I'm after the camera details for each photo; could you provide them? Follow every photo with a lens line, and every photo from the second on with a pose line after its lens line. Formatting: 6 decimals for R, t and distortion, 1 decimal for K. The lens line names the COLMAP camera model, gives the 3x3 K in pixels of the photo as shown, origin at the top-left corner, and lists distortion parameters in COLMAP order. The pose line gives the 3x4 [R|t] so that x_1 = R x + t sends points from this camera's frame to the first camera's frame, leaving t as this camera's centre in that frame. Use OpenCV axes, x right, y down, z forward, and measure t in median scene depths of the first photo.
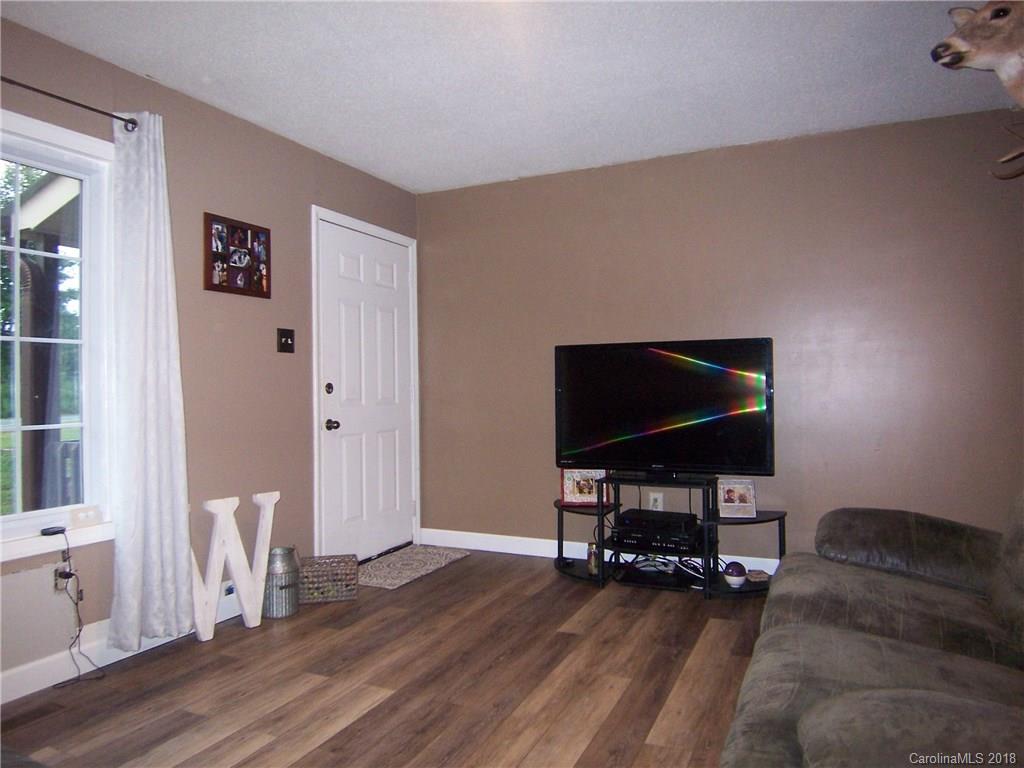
lens RADIAL K [[688.3, 0, 517.1], [0, 688.3, 383.0], [0, 0, 1]] dist [-0.038230, -0.003682]
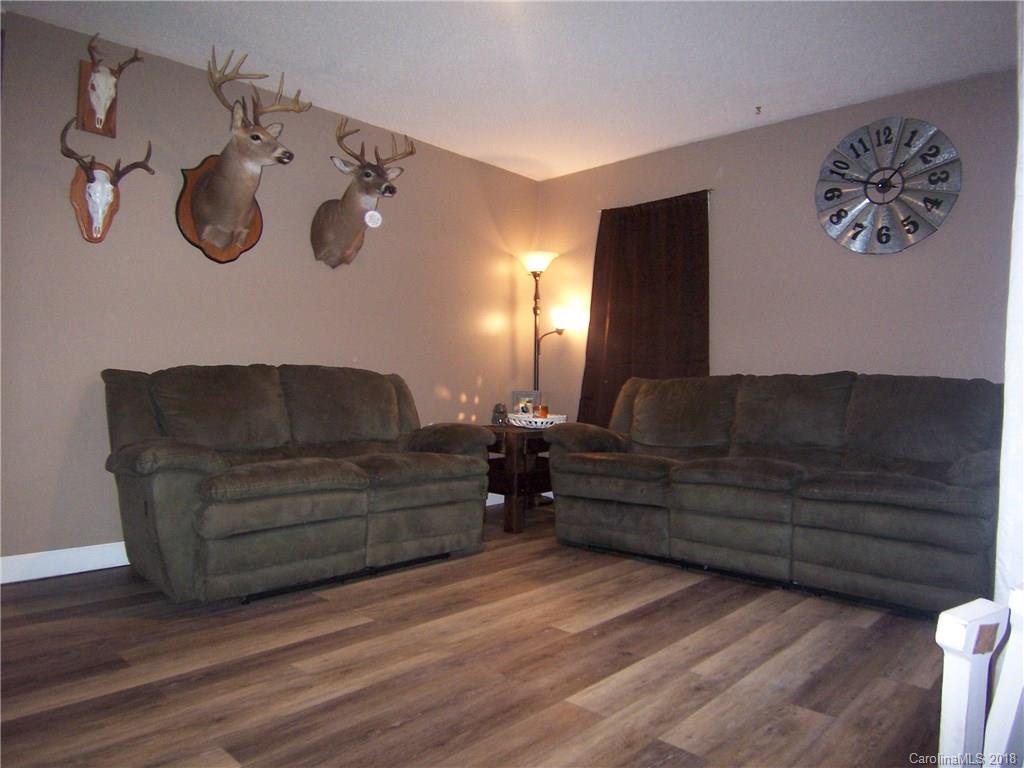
lens RADIAL K [[688.3, 0, 509.7], [0, 688.3, 383.3], [0, 0, 1]] dist [-0.038230, -0.003682]
pose [[-0.947436, -0.000787, 0.319945, -0.305181], [-0.004381, 0.999935, -0.010514, 0.081243], [-0.319916, -0.011363, -0.947378, 1.464279]]
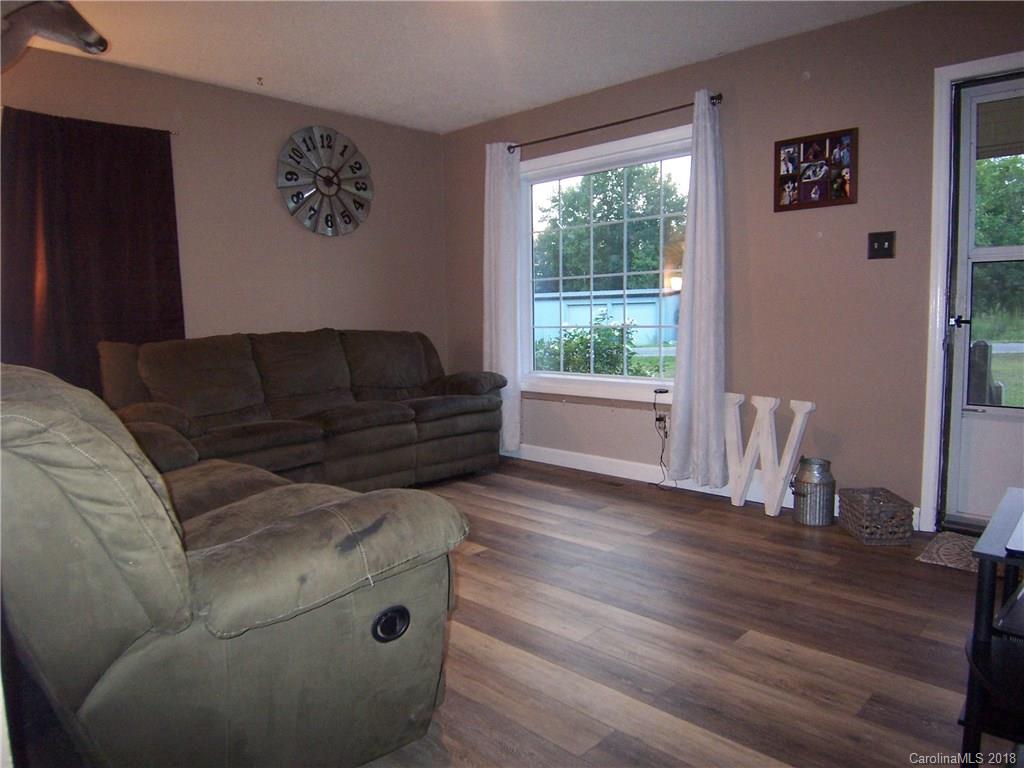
lens RADIAL K [[688.3, 0, 514.7], [0, 688.3, 383.9], [0, 0, 1]] dist [-0.038230, -0.003682]
pose [[-0.323016, 0.111810, -0.939766, 0.826504], [0.024193, 0.993648, 0.109905, 0.011478], [0.946084, 0.012765, -0.323669, 1.025176]]
